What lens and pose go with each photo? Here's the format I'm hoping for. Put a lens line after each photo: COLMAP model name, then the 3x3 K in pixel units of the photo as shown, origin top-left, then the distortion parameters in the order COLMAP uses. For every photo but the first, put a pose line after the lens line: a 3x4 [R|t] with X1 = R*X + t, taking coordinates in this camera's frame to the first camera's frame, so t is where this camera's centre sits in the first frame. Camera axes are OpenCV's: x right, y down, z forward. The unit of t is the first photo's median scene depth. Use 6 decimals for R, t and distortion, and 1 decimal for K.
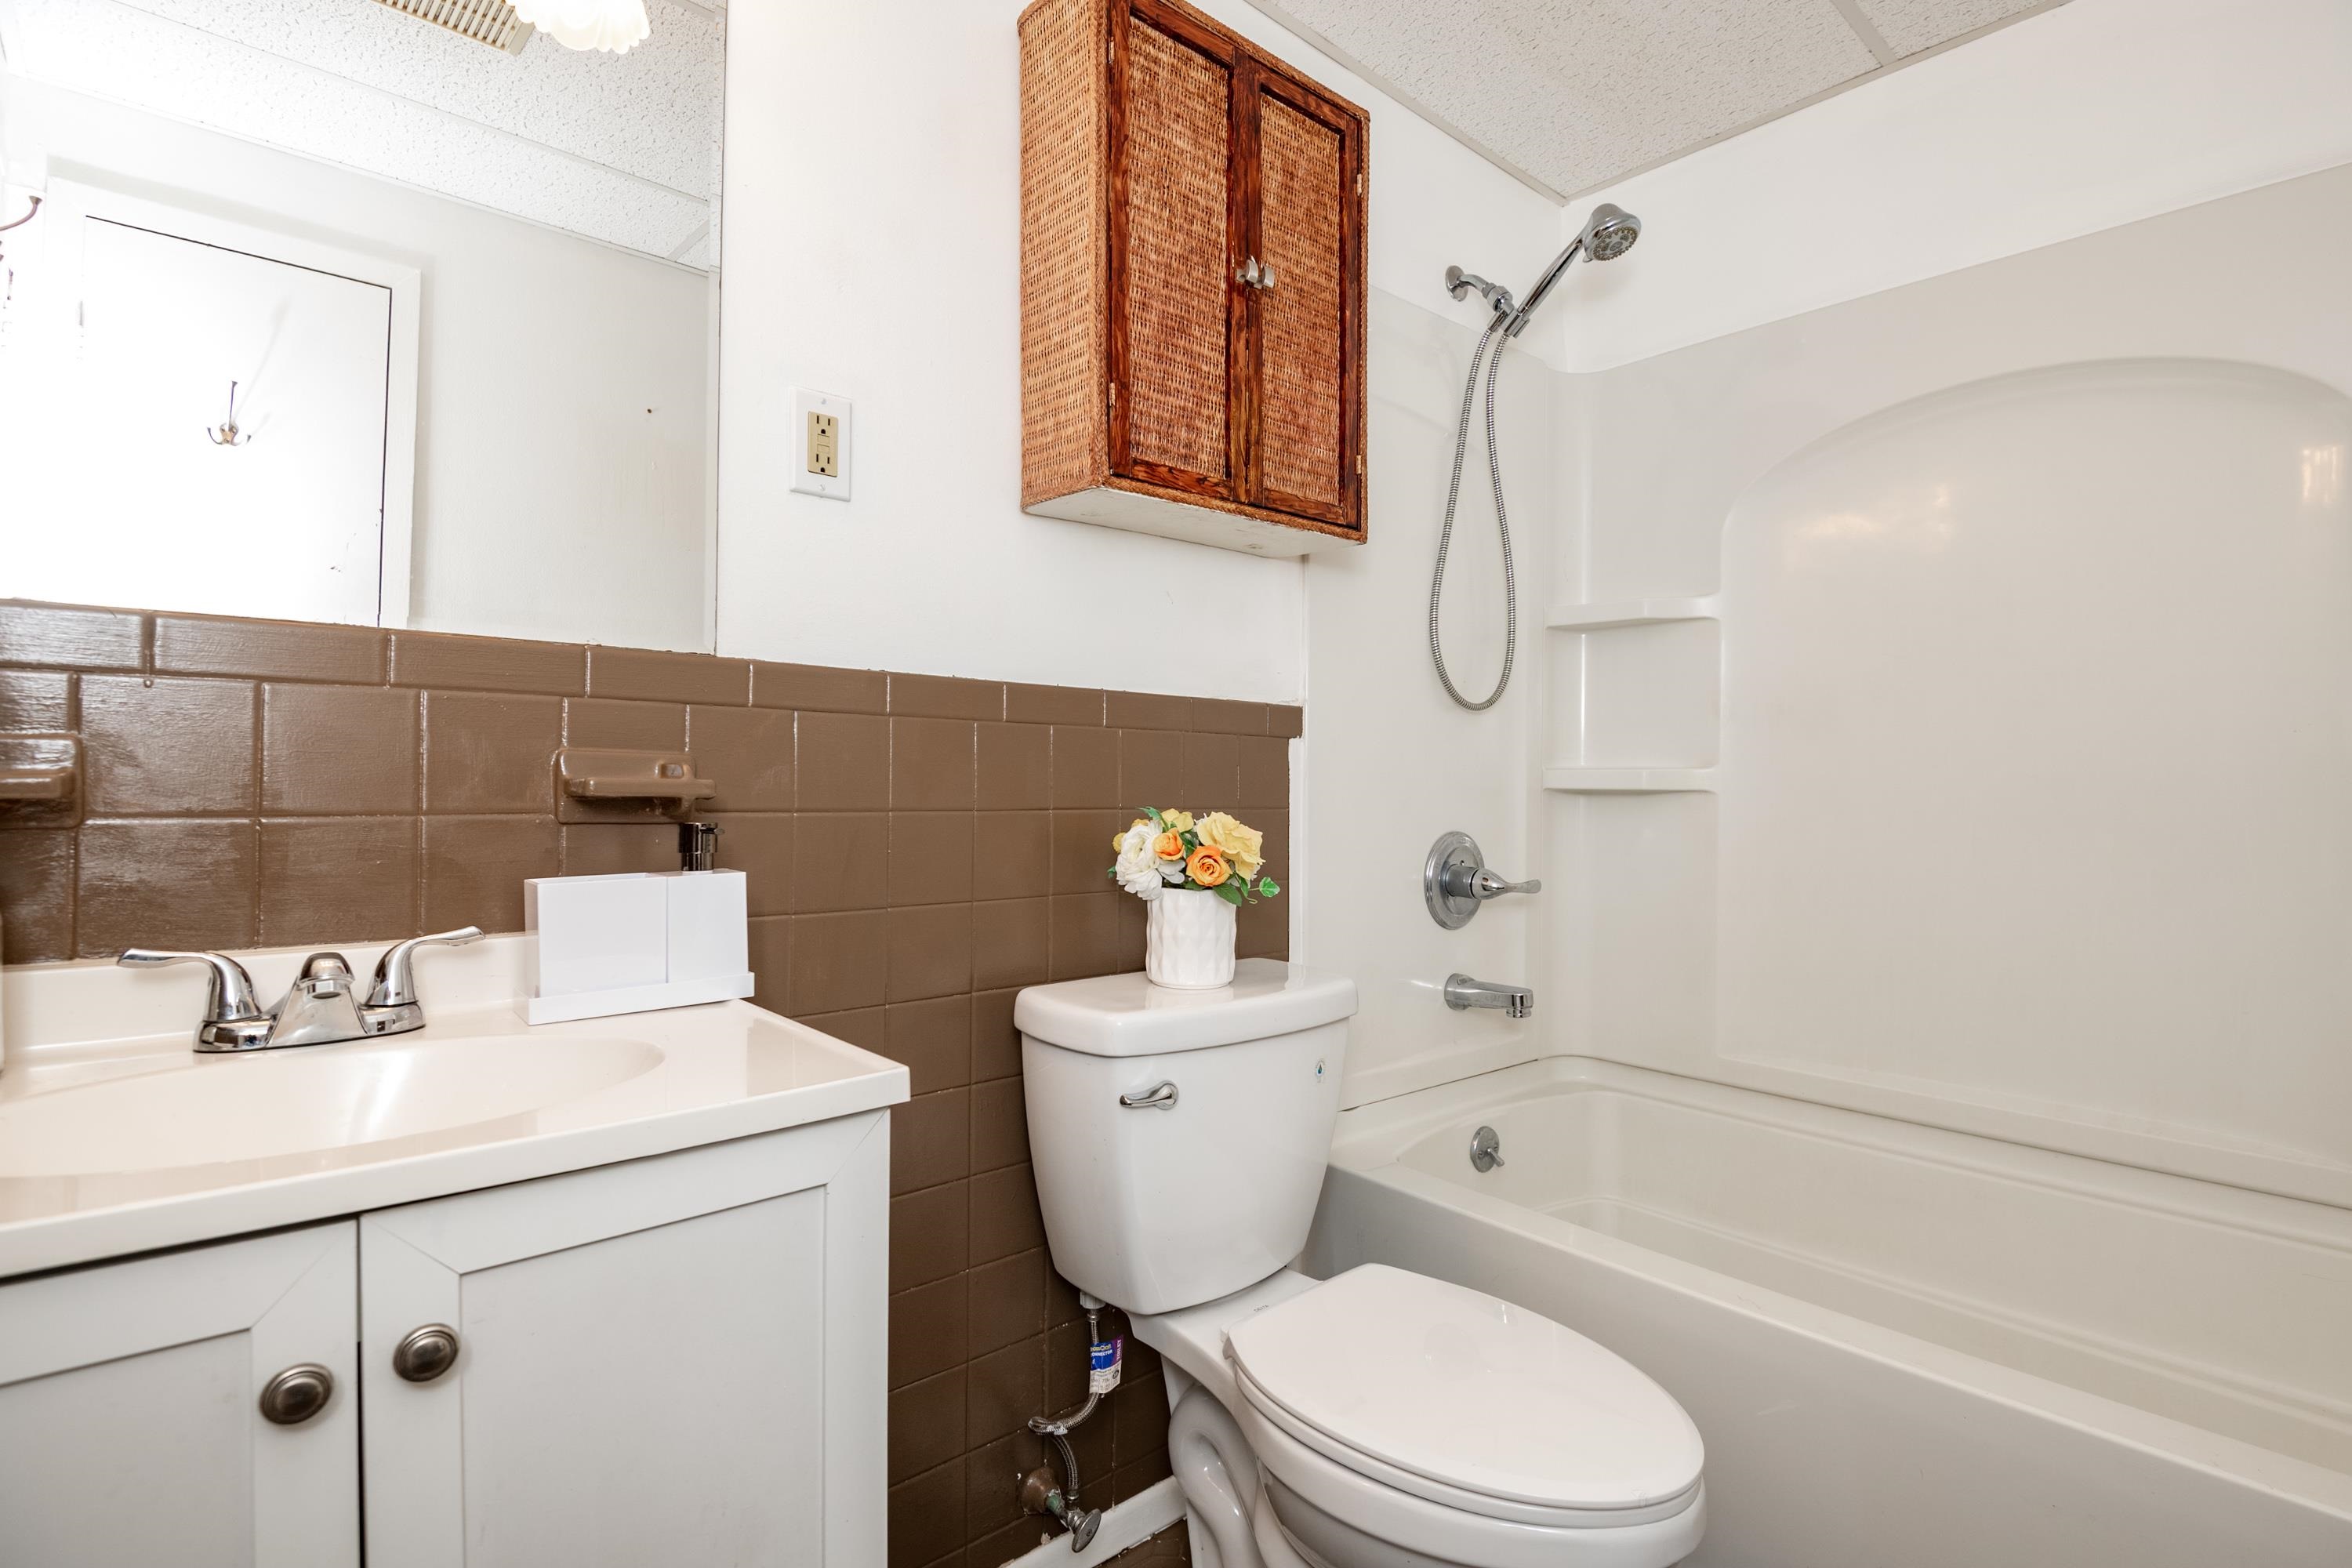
lens RADIAL K [[1131.9, 0, 1223.0], [0, 1131.9, 780.0], [0, 0, 1]] dist [0.017408, -0.030392]
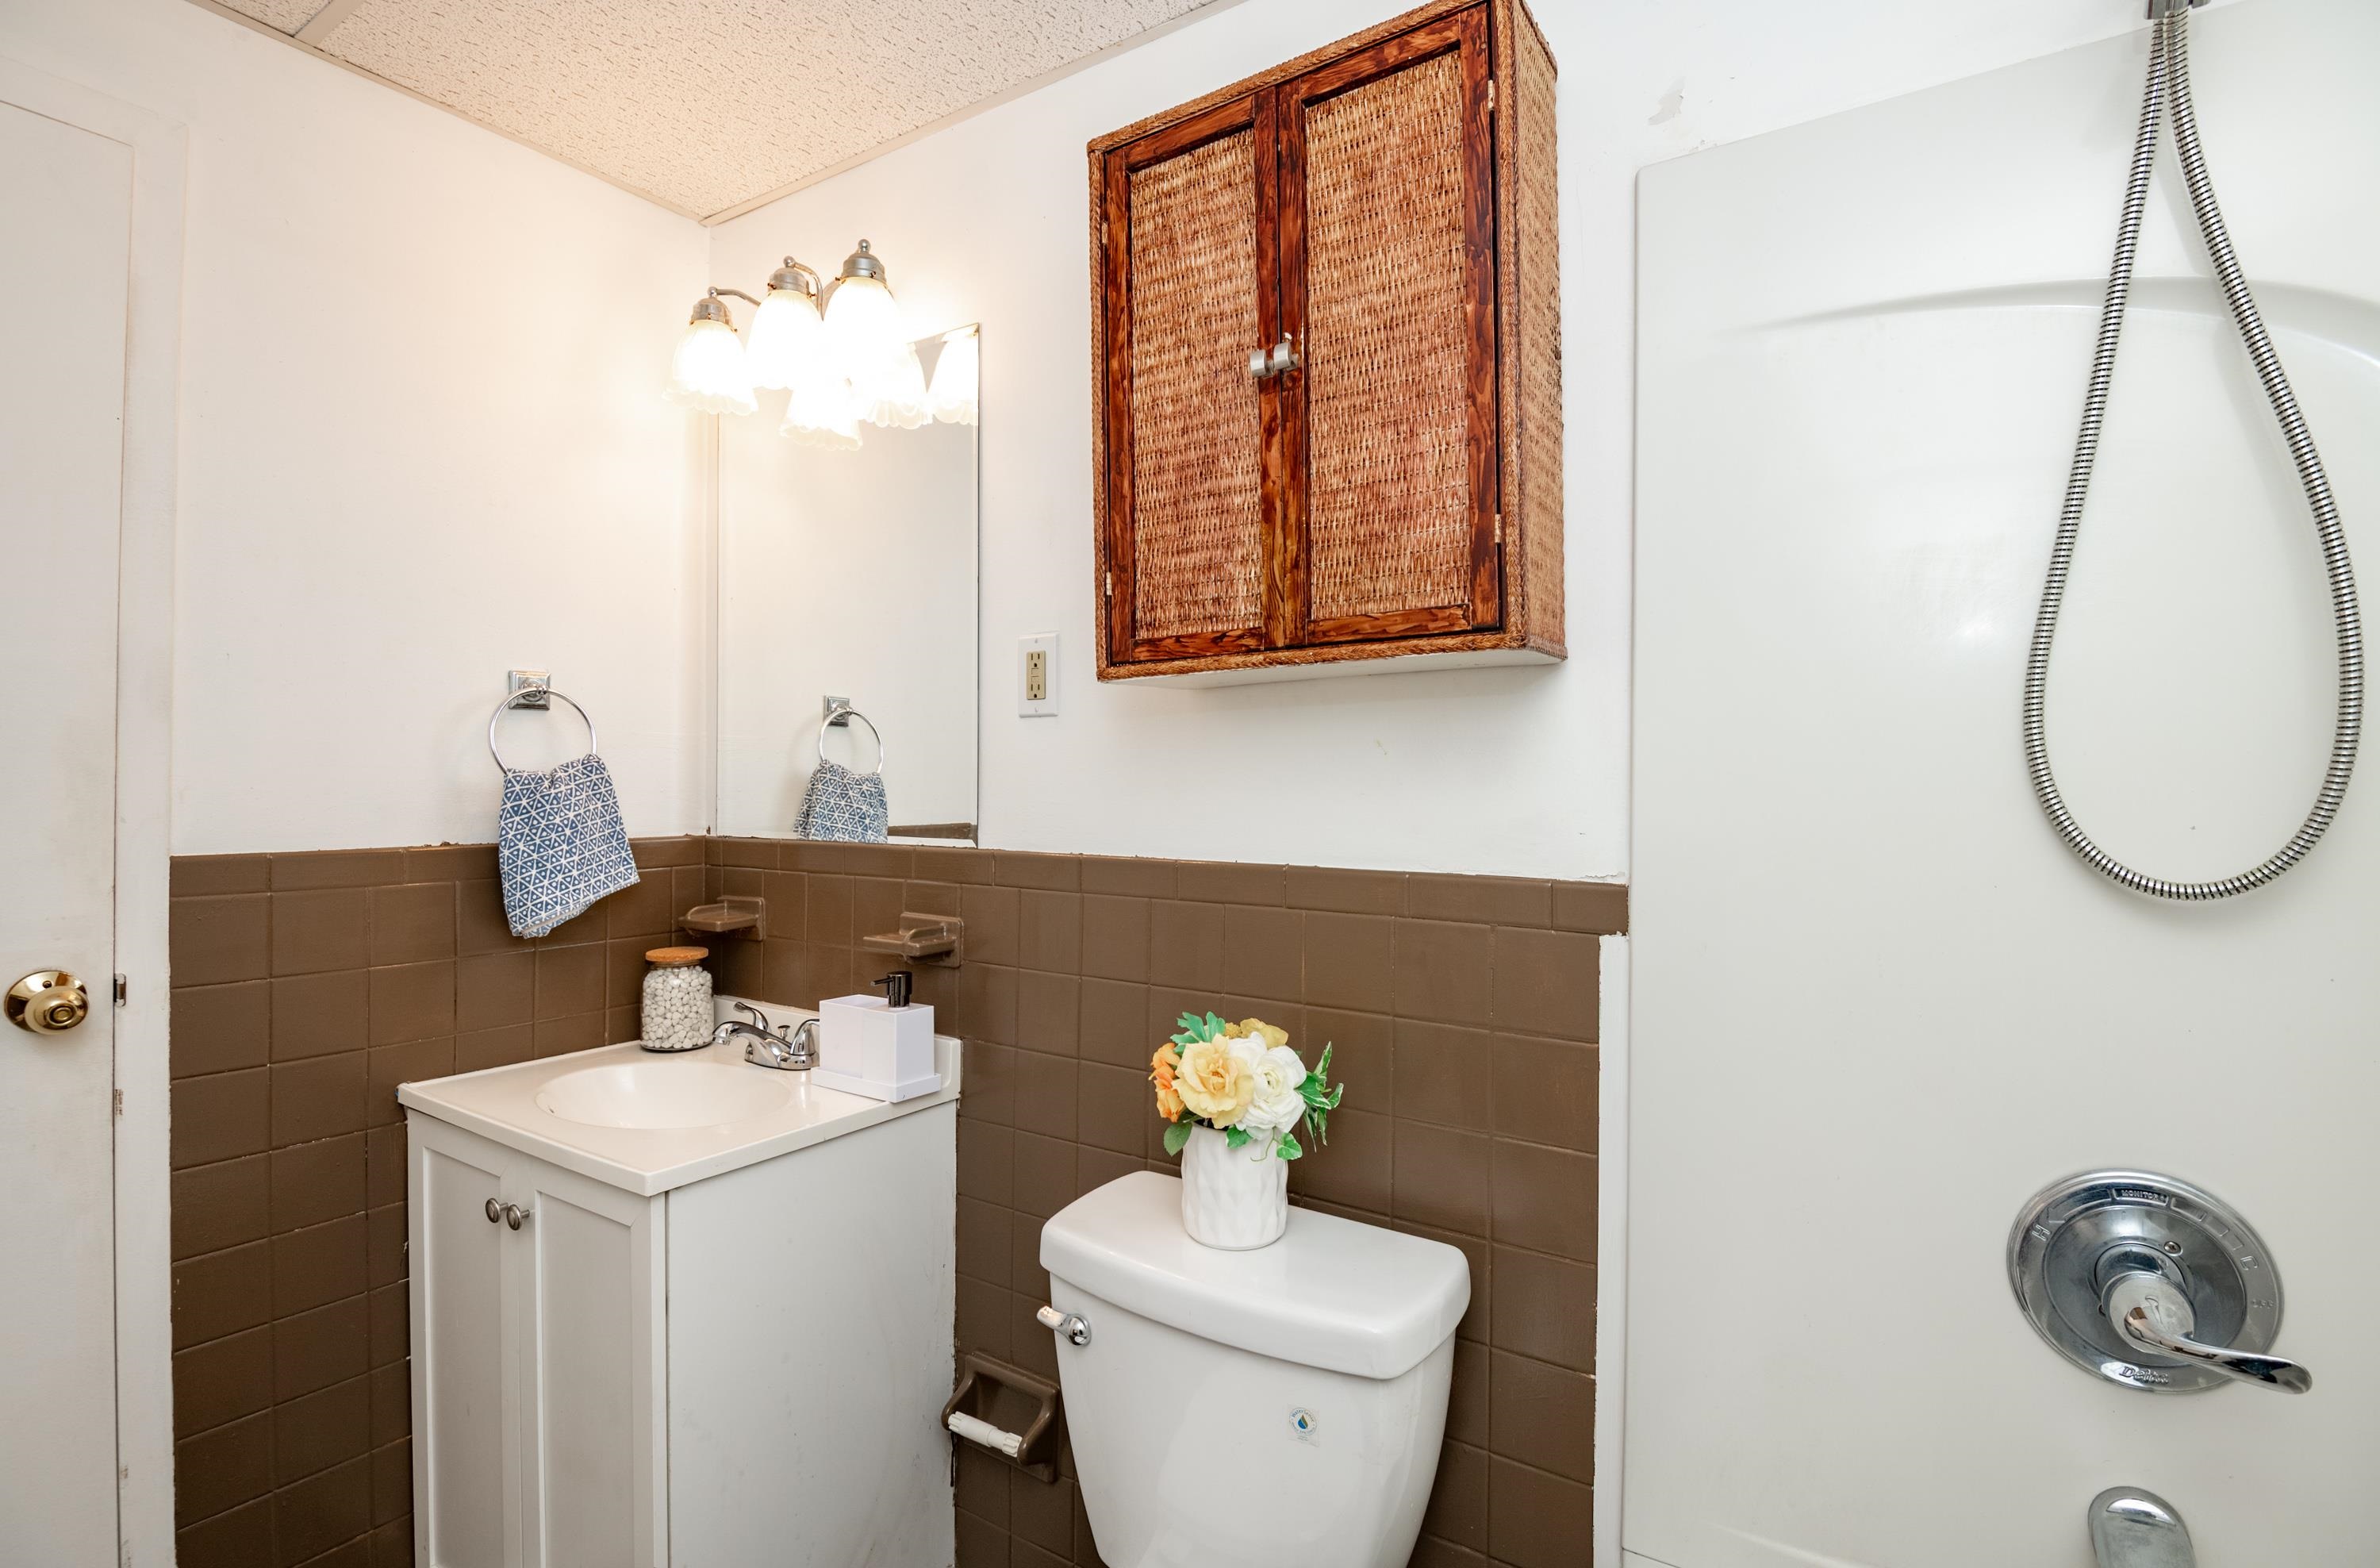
lens RADIAL K [[1097.3, 0, 1186.9], [0, 1097.3, 781.9], [0, 0, 1]] dist [0.026182, -0.031077]
pose [[0.244916, -0.009298, -0.969500, 0.755881], [0.003175, 0.999956, -0.008788, -0.145436], [0.969539, -0.000926, 0.244934, 0.753903]]
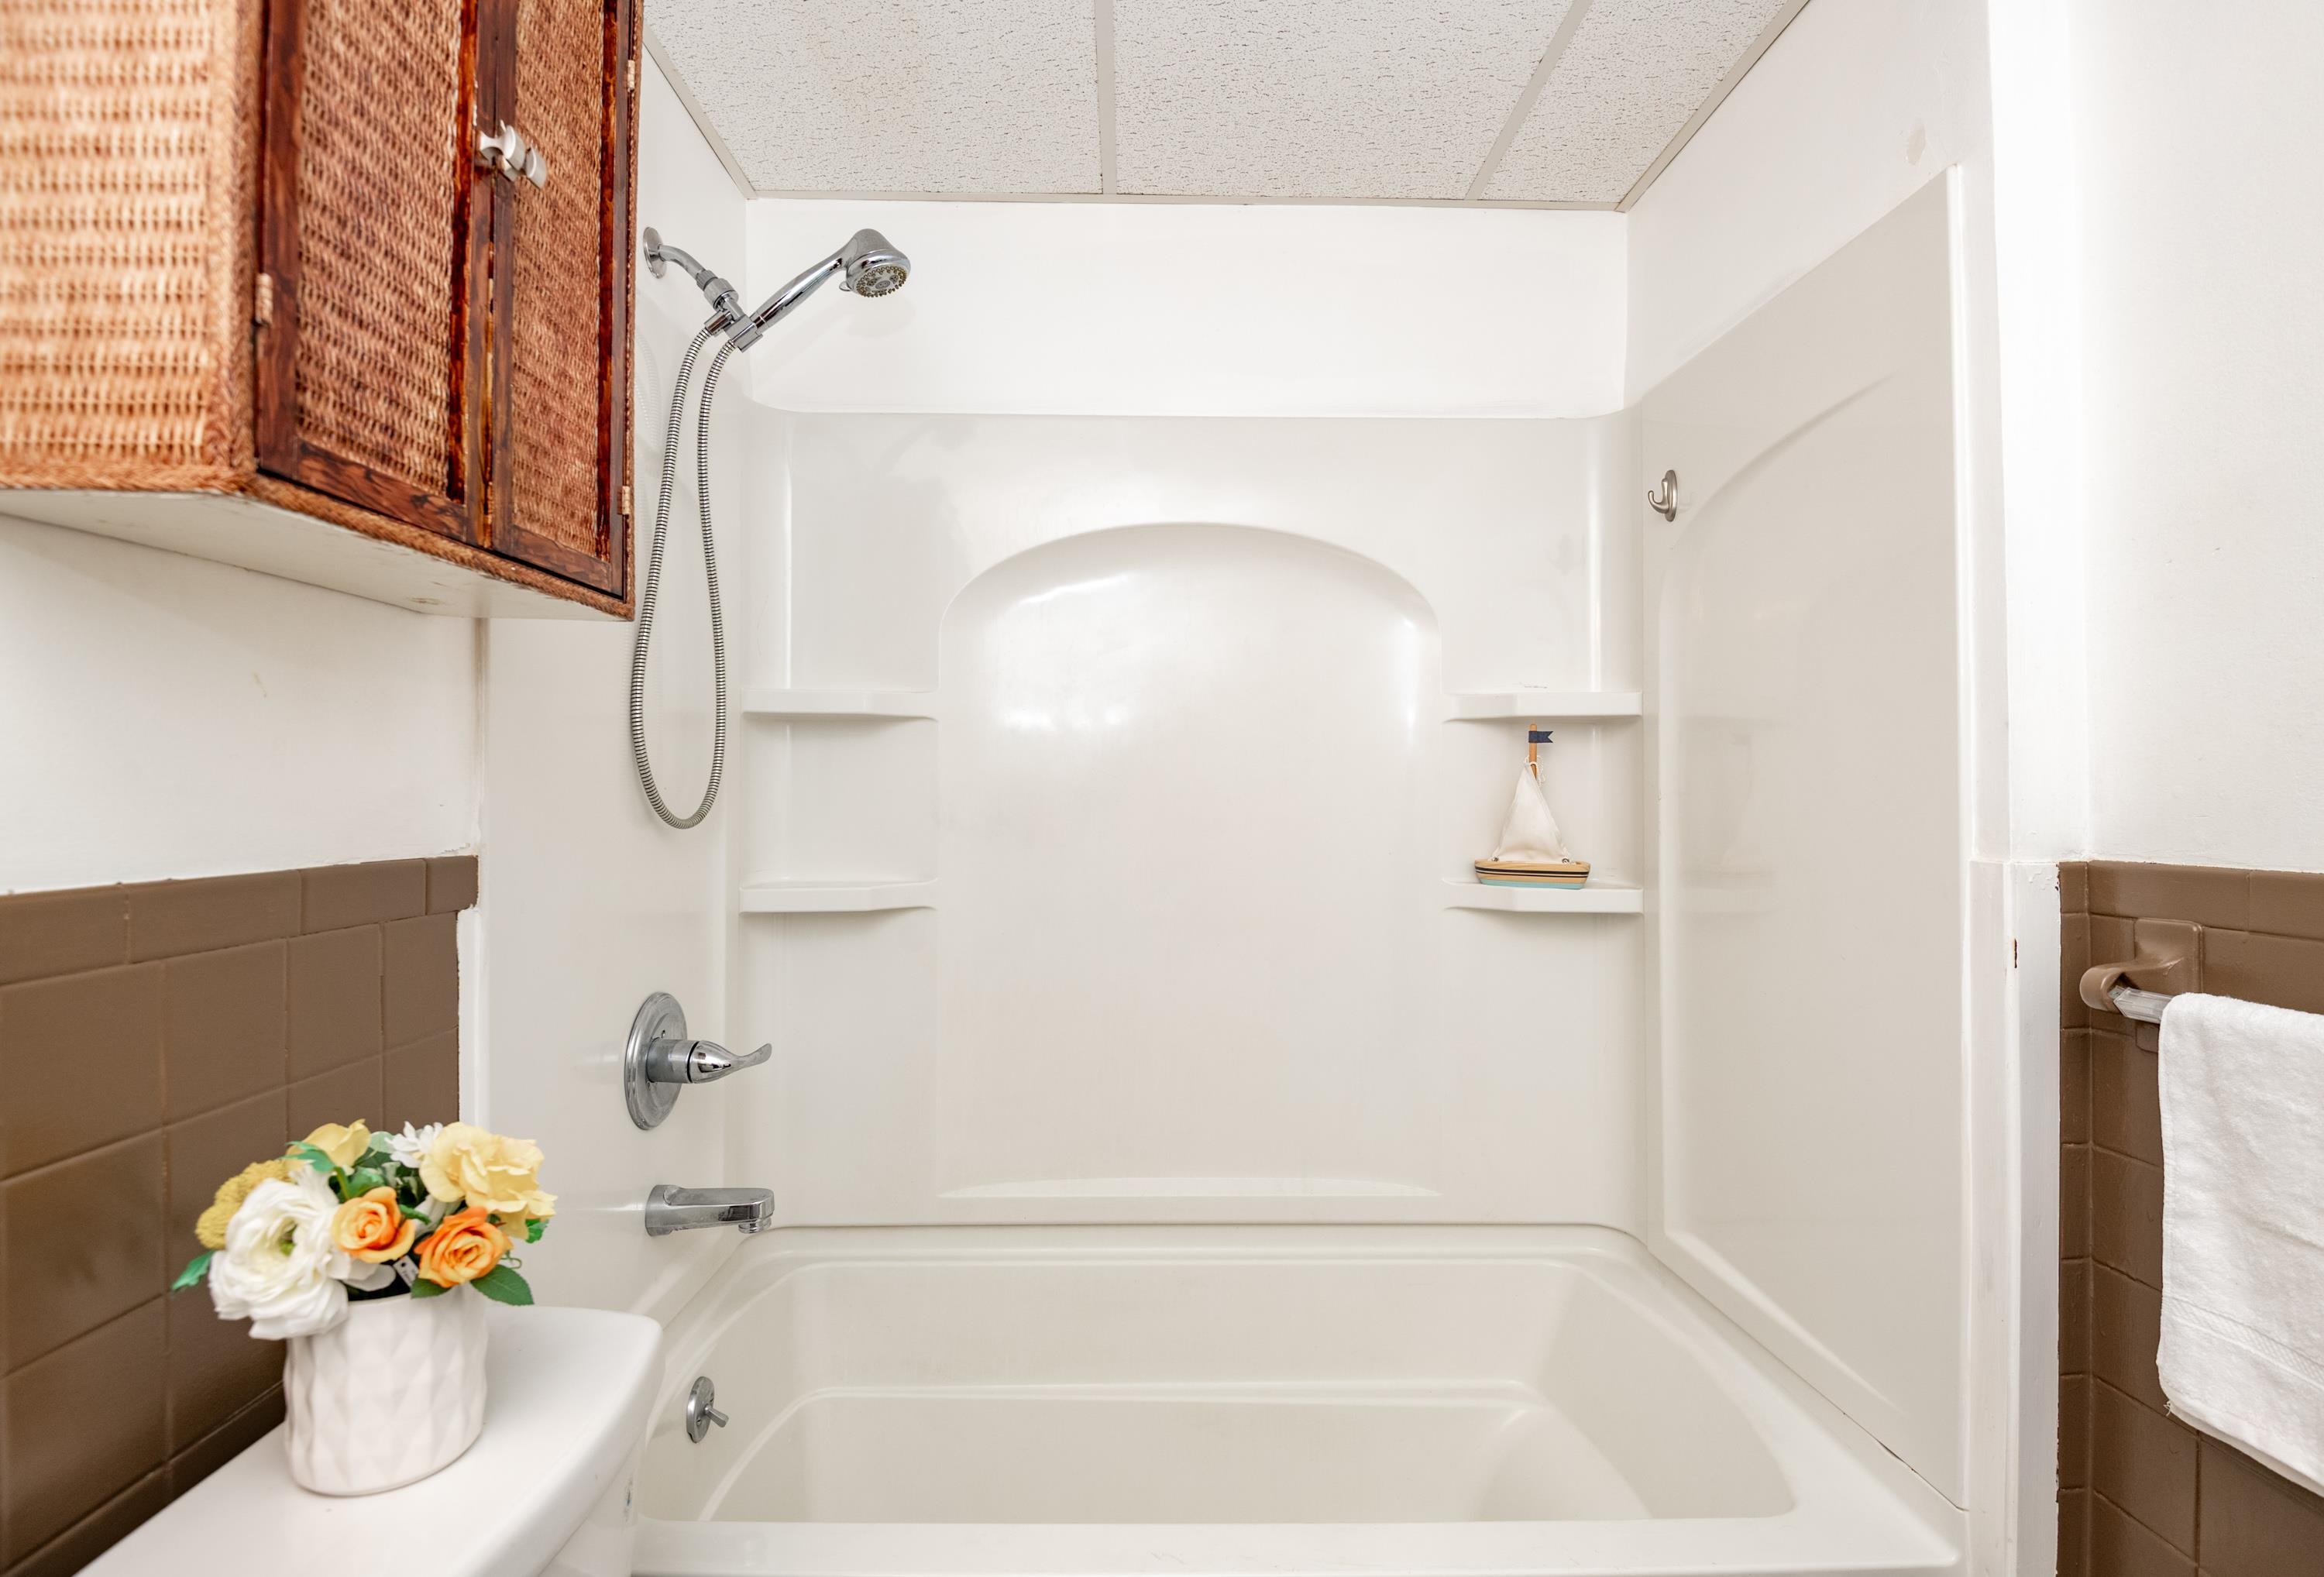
lens RADIAL K [[1114.7, 0, 1158.4], [0, 1114.7, 775.2], [0, 0, 1]] dist [-0.002363, -0.009911]
pose [[0.659250, 0.005288, 0.751905, -0.176106], [-0.000333, 0.999977, -0.006741, -0.129379], [-0.751924, 0.004194, 0.659237, 0.387901]]
